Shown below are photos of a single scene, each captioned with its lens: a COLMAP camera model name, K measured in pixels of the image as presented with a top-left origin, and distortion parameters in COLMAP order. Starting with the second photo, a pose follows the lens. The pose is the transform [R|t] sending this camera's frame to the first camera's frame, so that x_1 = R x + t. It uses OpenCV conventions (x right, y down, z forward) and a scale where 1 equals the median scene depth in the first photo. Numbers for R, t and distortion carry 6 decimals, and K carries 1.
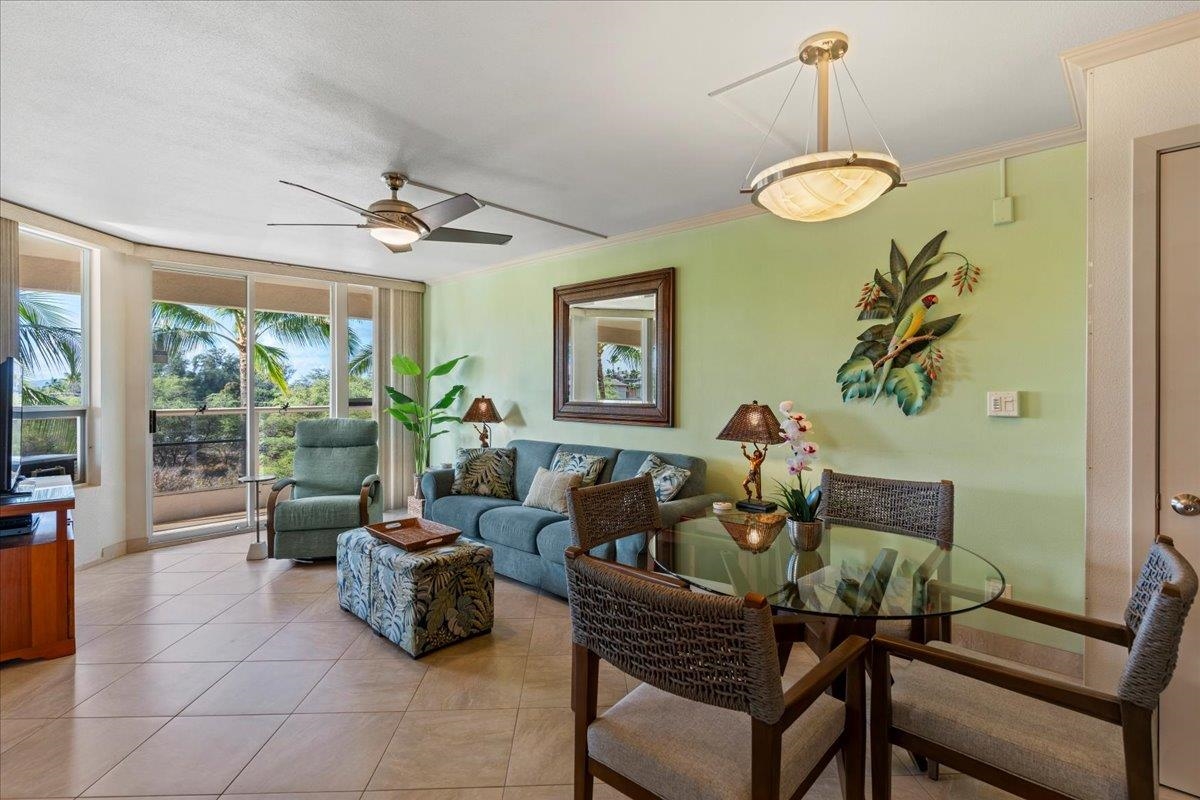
lens RADIAL K [[569.0, 0, 594.3], [0, 569.0, 398.7], [0, 0, 1]] dist [-0.001272, -0.000867]
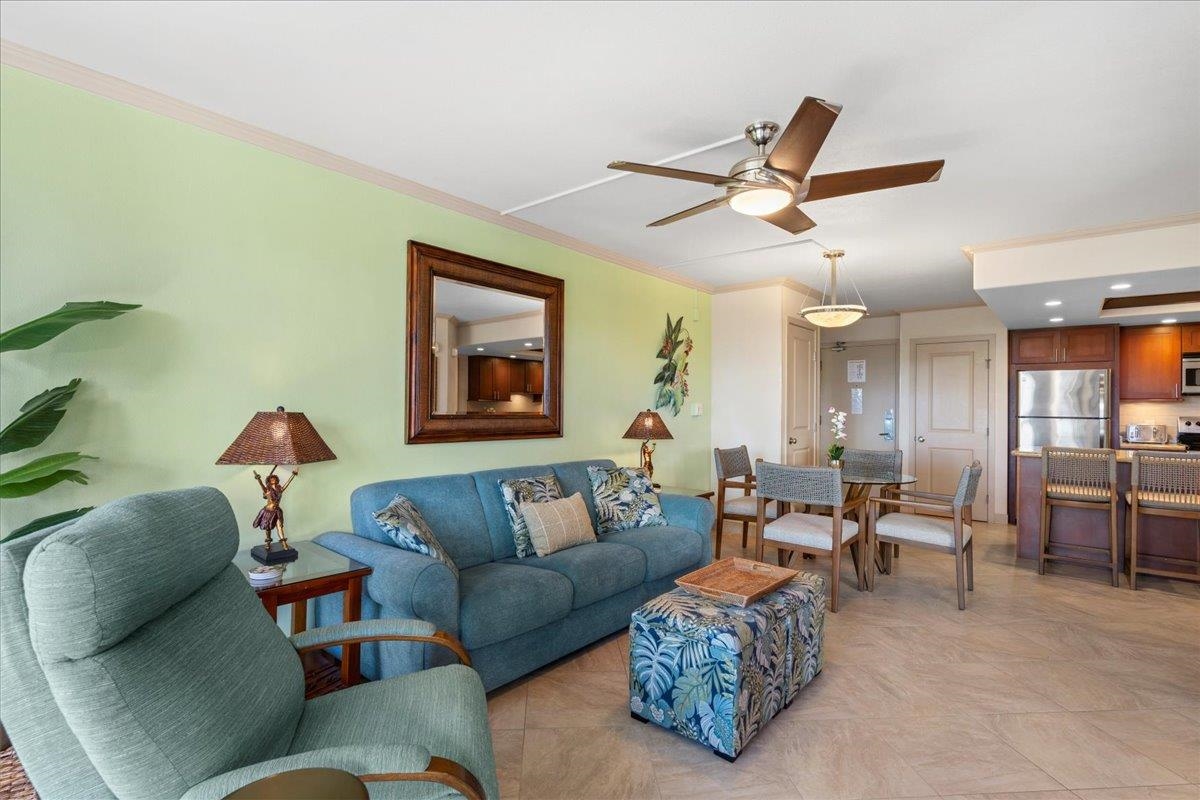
lens RADIAL K [[569.0, 0, 594.3], [0, 569.0, 398.7], [0, 0, 1]] dist [-0.001272, -0.000867]
pose [[-0.054405, -0.000066, 0.998519, -0.784847], [-0.005779, 0.999983, -0.000249, -0.015149], [-0.998502, -0.005784, -0.054404, 0.890067]]
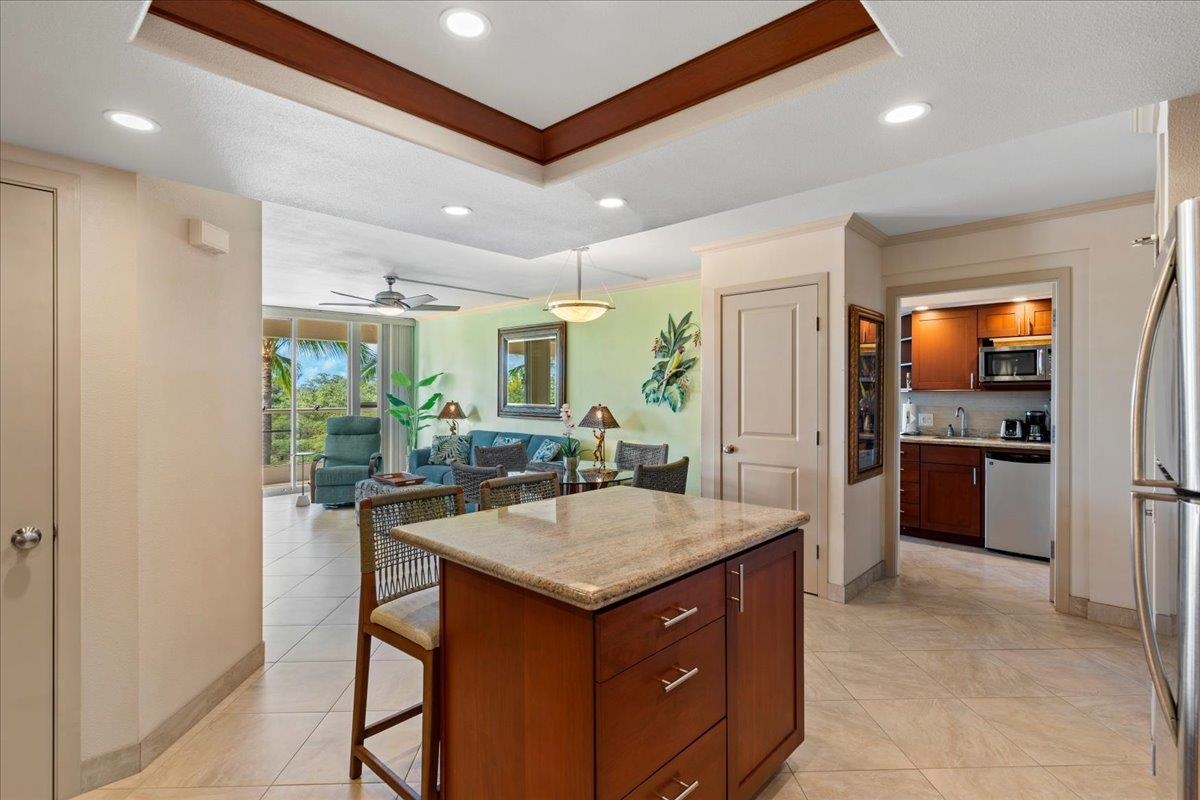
lens RADIAL K [[569.0, 0, 594.3], [0, 569.0, 398.7], [0, 0, 1]] dist [-0.001272, -0.000867]
pose [[0.999983, 0.001703, -0.005520, 0.203002], [-0.001742, 0.999973, -0.007082, -0.000363], [0.005508, 0.007092, 0.999960, -0.529469]]
